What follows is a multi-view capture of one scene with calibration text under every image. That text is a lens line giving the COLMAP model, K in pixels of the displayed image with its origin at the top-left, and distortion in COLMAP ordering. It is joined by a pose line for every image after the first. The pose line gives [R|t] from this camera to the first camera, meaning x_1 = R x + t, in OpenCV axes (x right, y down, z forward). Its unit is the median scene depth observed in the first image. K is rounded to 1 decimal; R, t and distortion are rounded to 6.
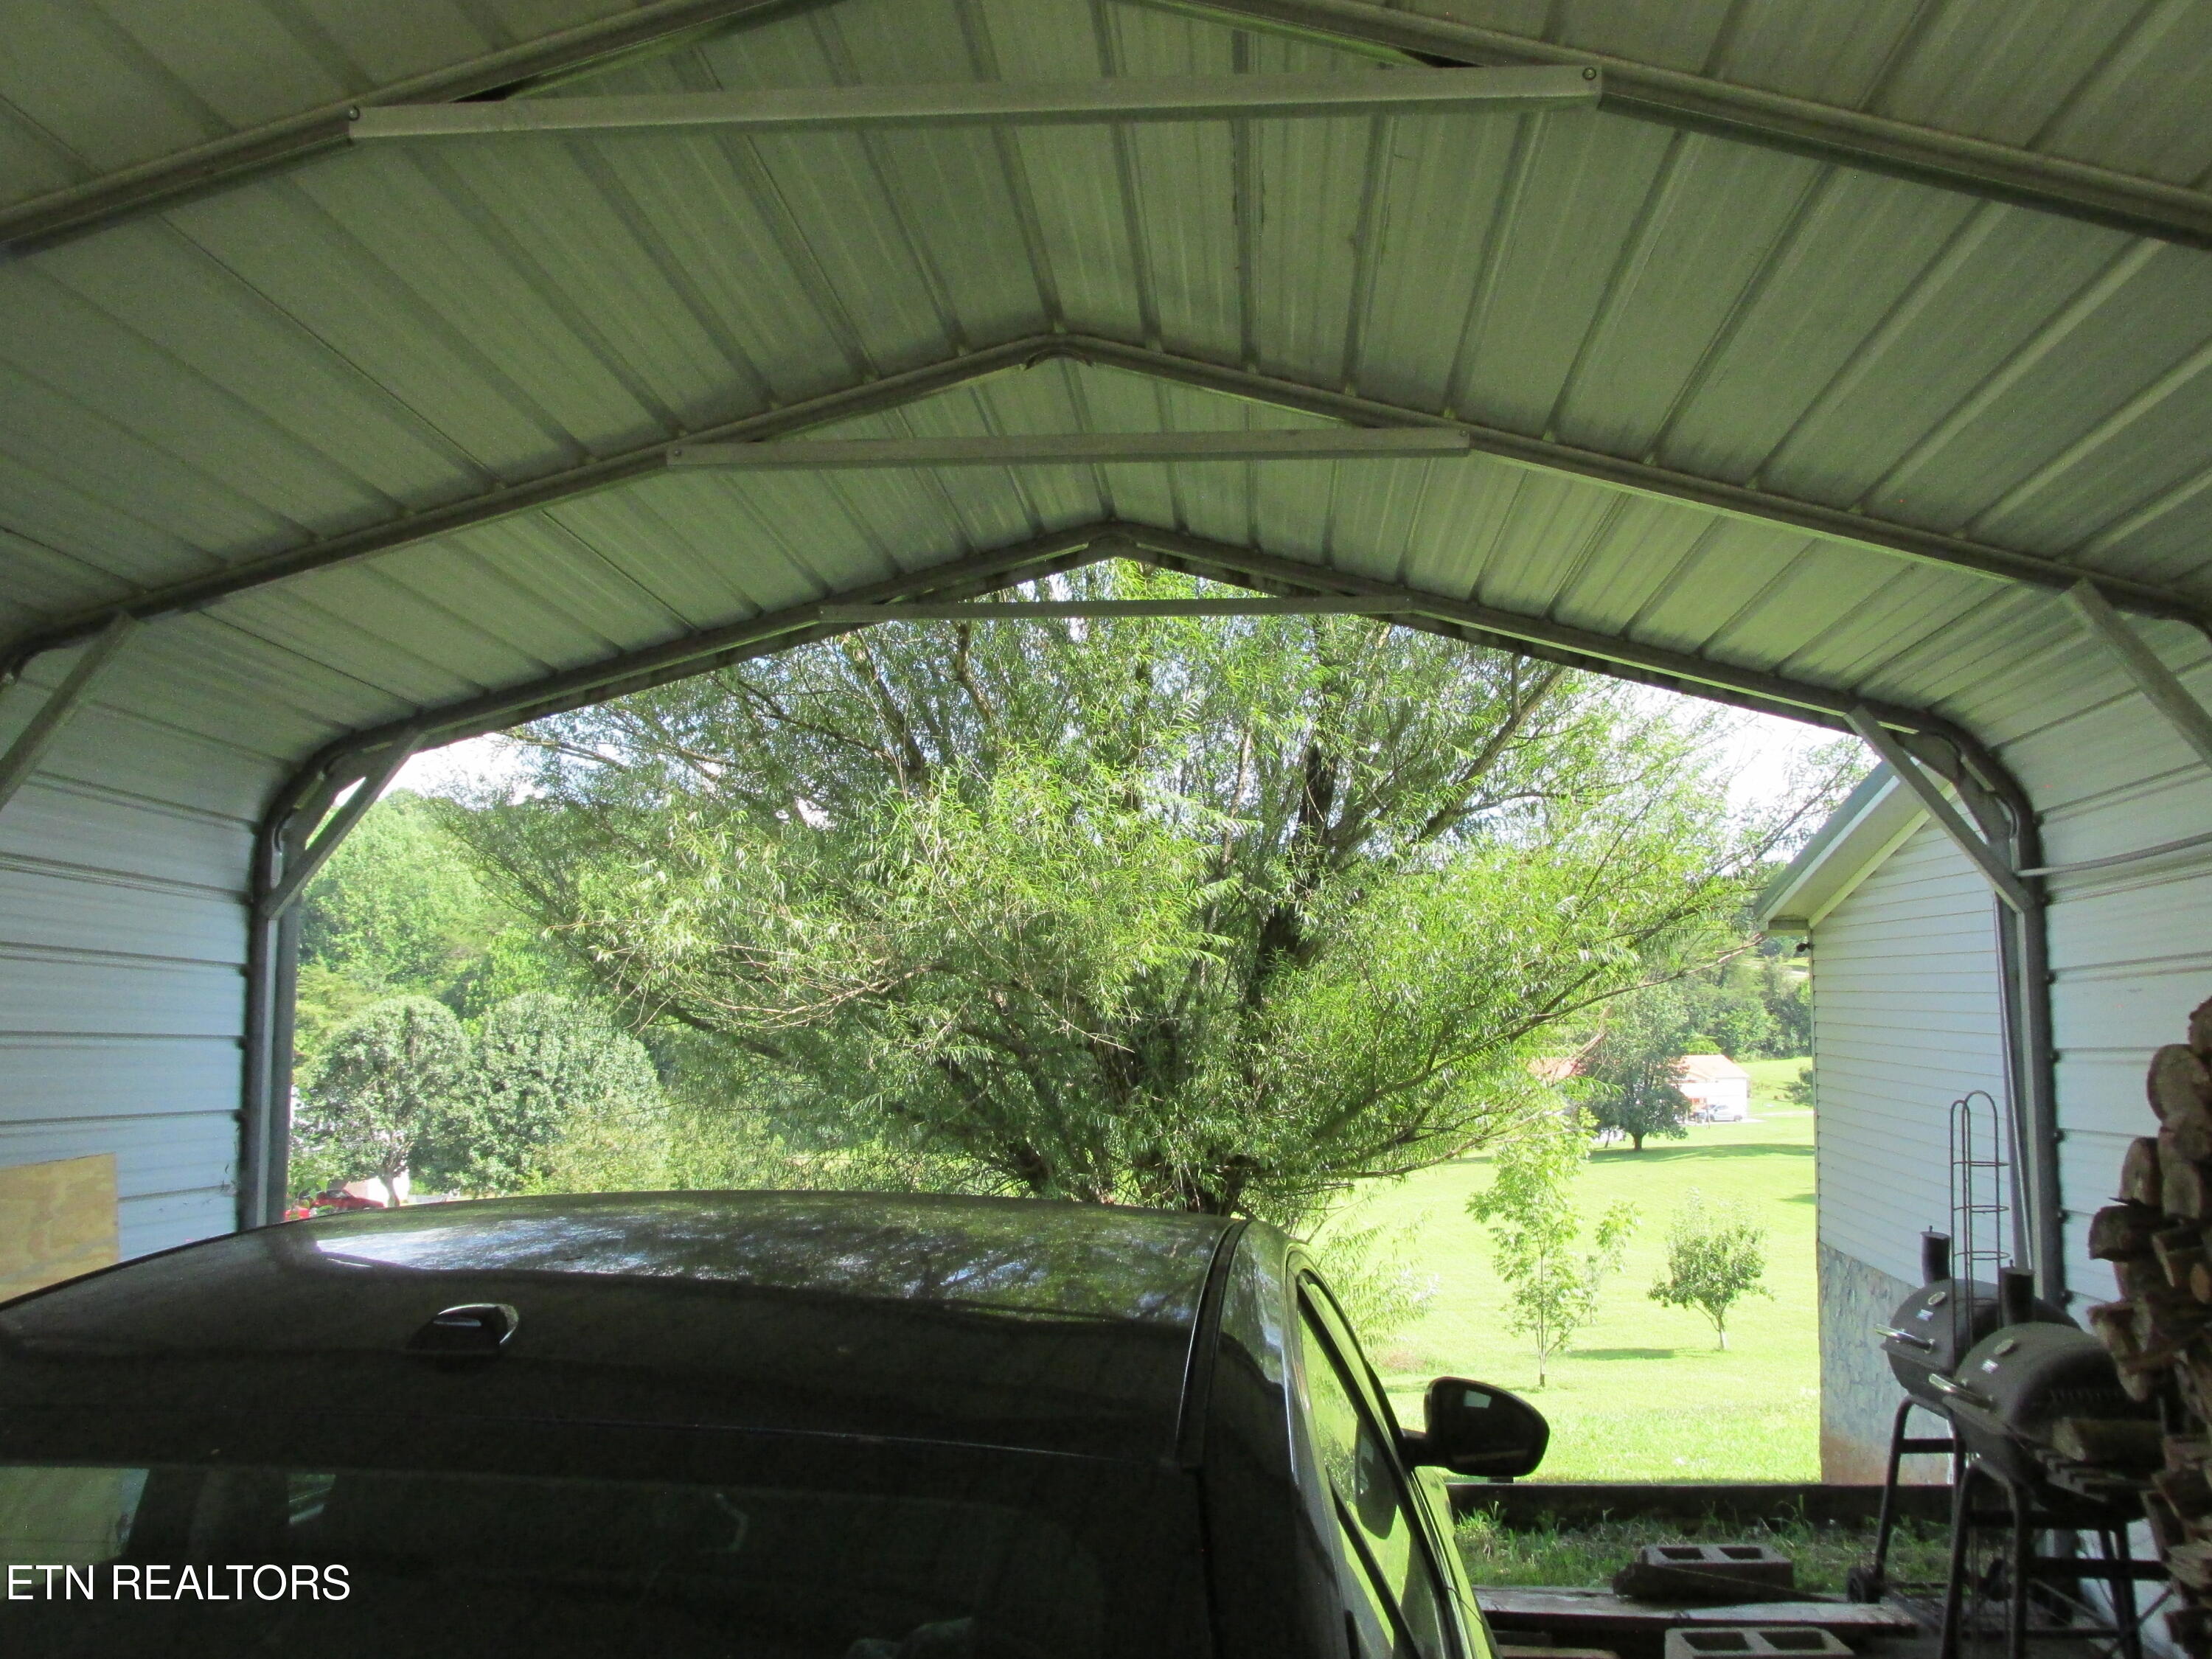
lens RADIAL K [[1816.2, 0, 1101.7], [0, 1816.2, 818.7], [0, 0, 1]] dist [-0.037075, 0.006662]
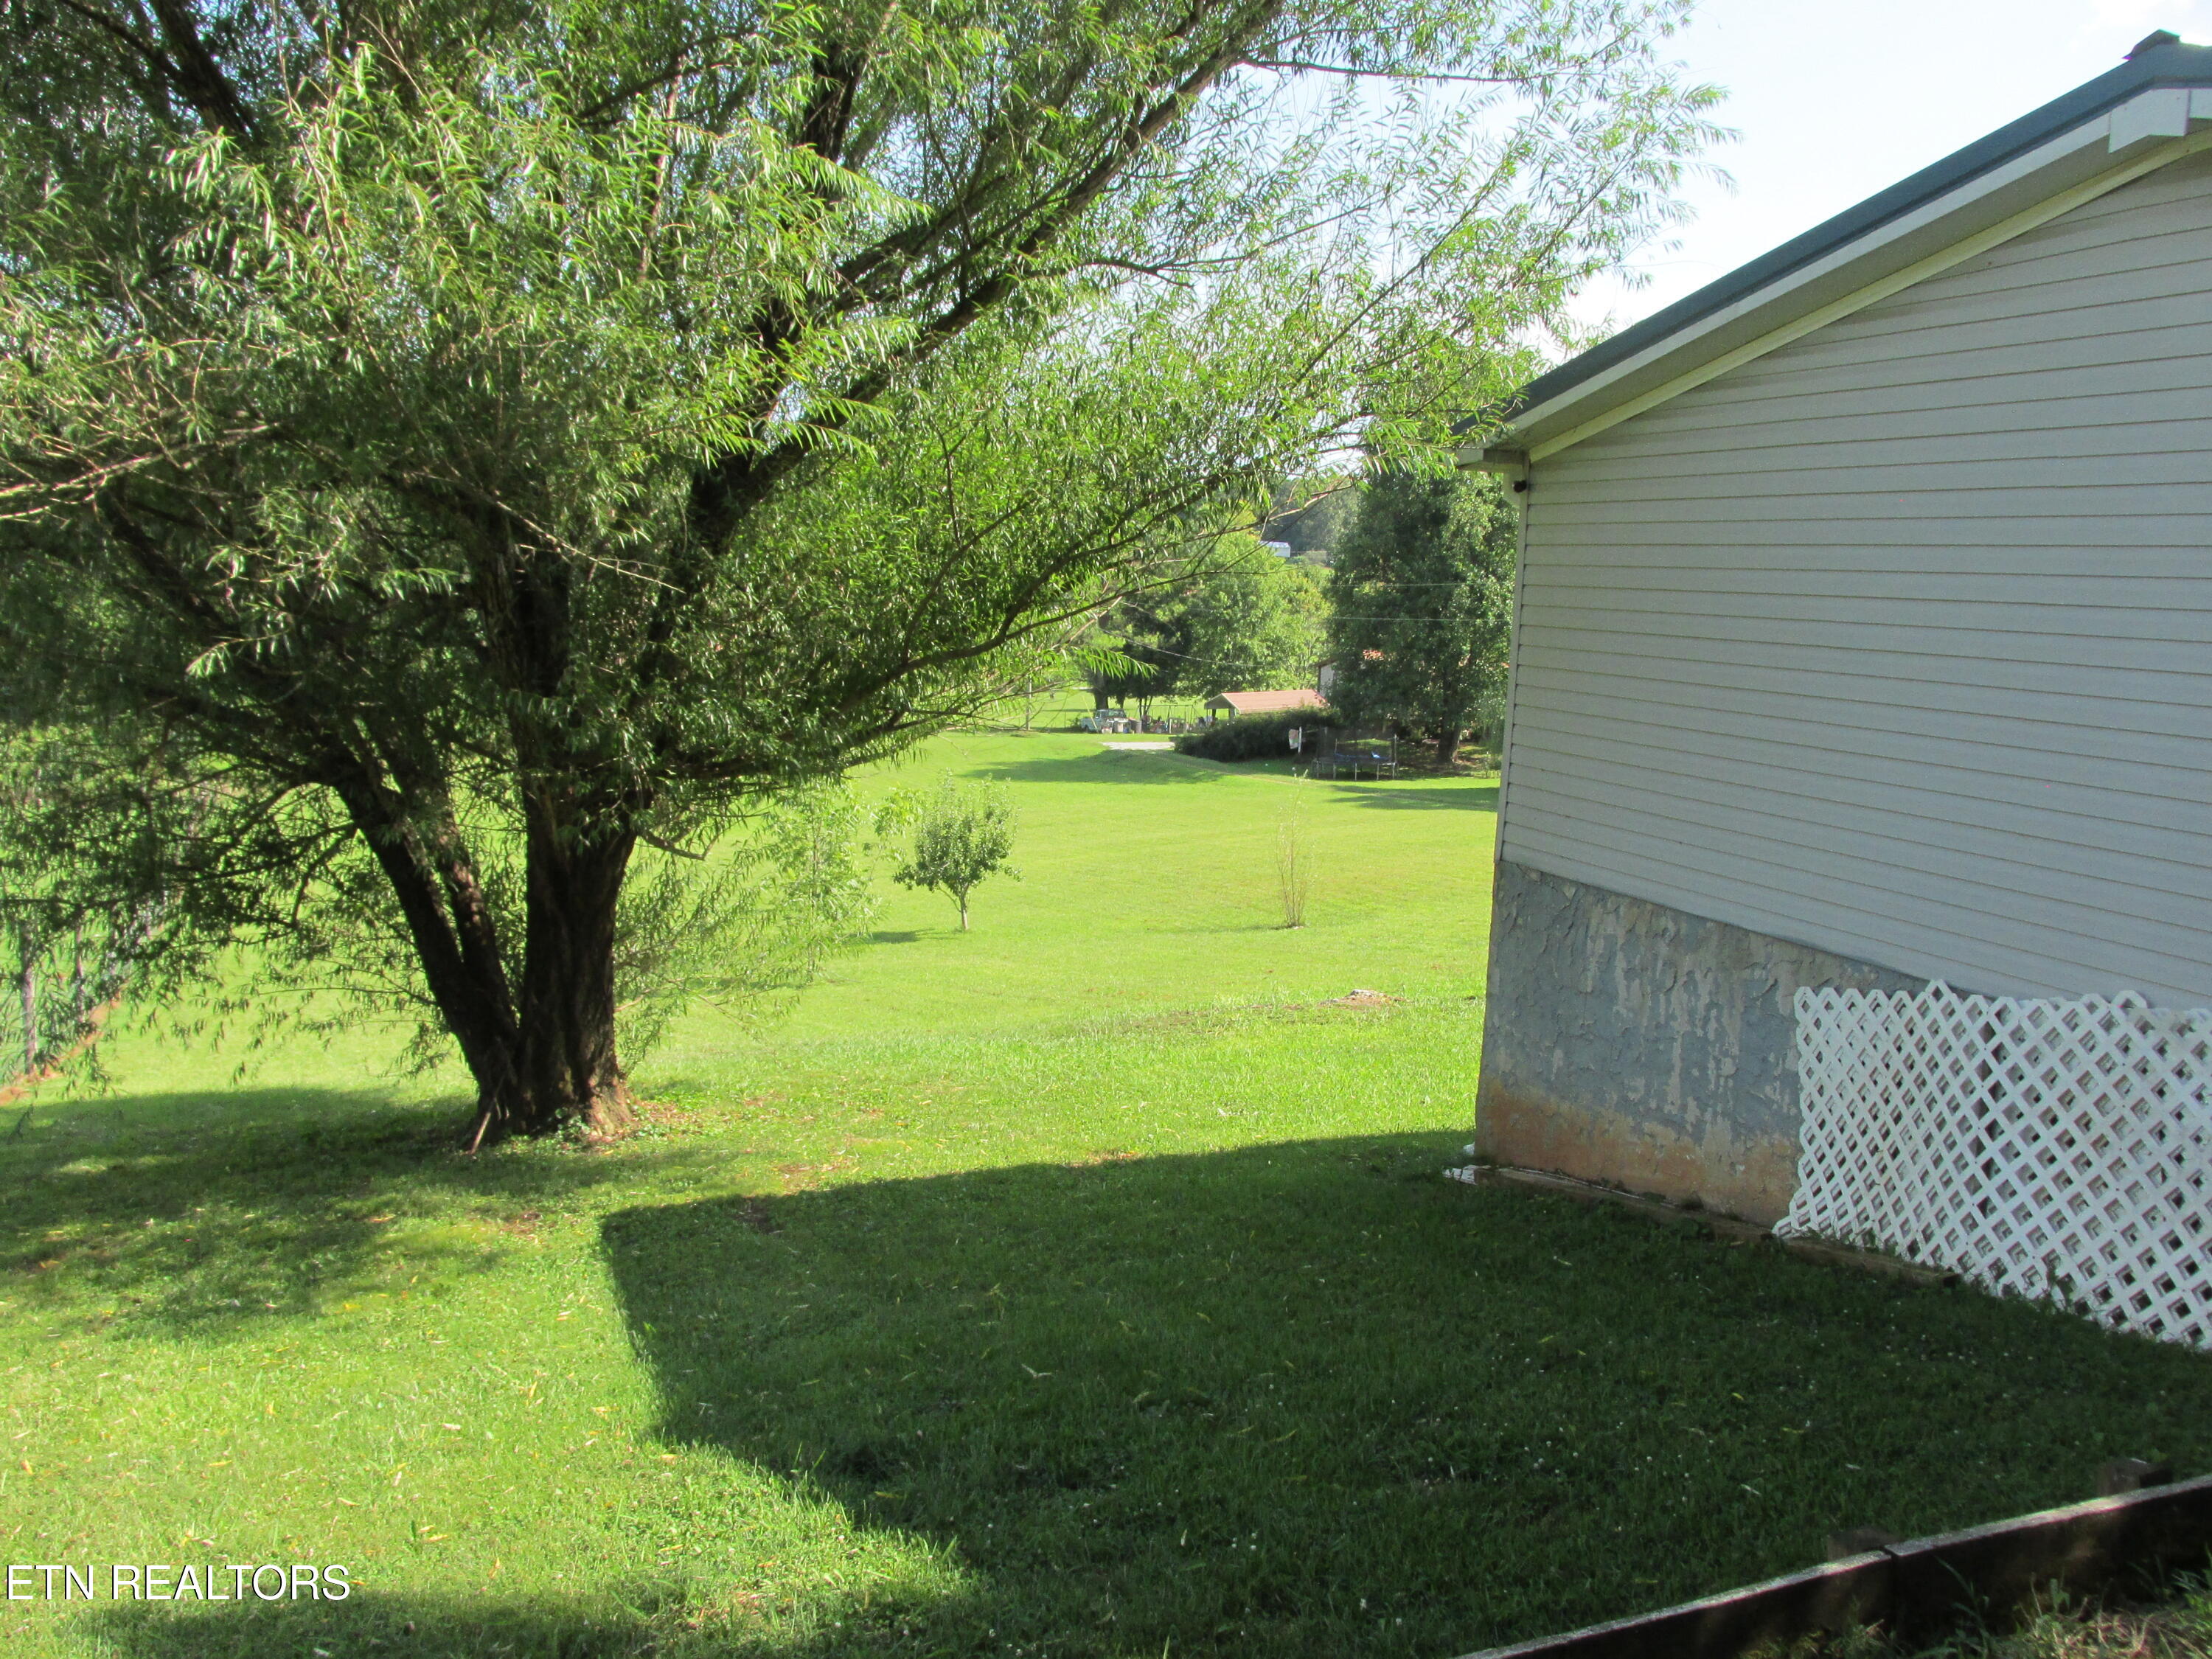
lens RADIAL K [[1816.2, 0, 1102.1], [0, 1816.2, 824.7], [0, 0, 1]] dist [-0.037075, 0.006662]
pose [[0.890876, -0.023200, 0.453653, -0.134997], [-0.083690, 0.973216, 0.214120, 0.067921], [-0.446470, -0.228720, 0.865073, 0.424070]]
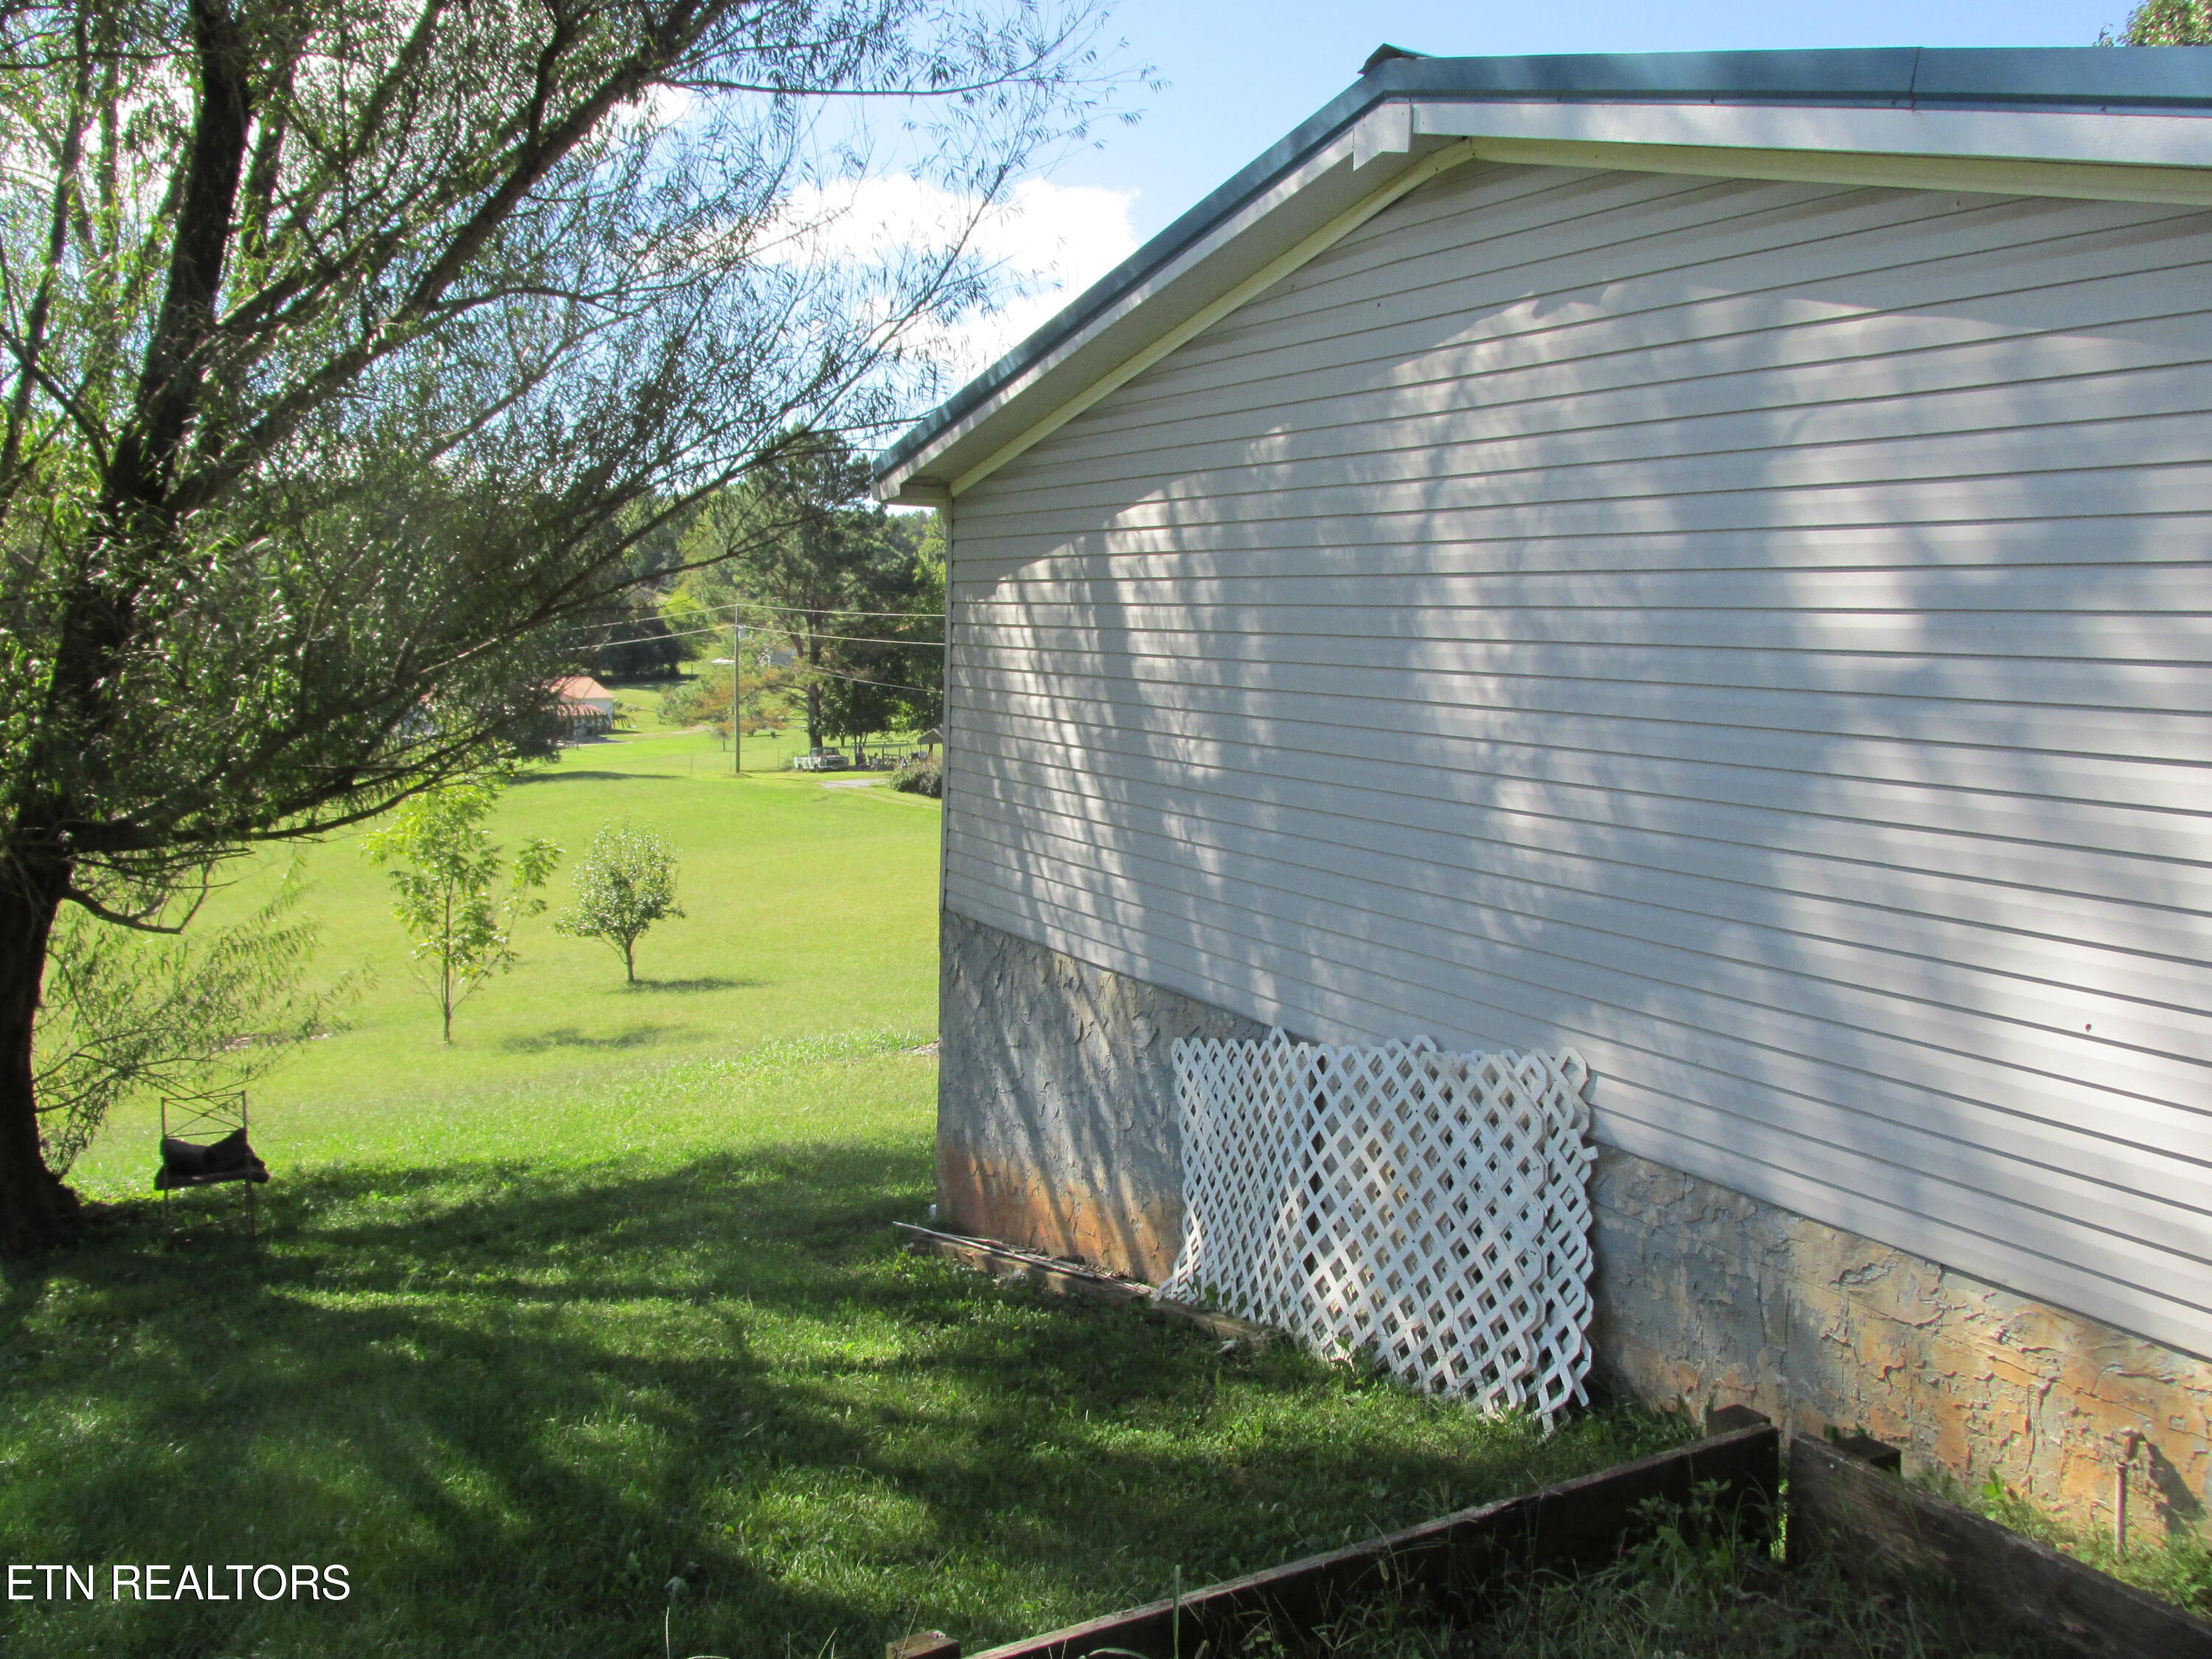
lens RADIAL K [[1816.2, 0, 1097.6], [0, 1816.2, 823.7], [0, 0, 1]] dist [-0.037075, 0.006662]
pose [[0.821177, -0.043006, 0.569050, 0.014392], [-0.076772, 0.979767, 0.184833, 0.055719], [-0.565486, -0.195468, 0.801260, 0.384365]]
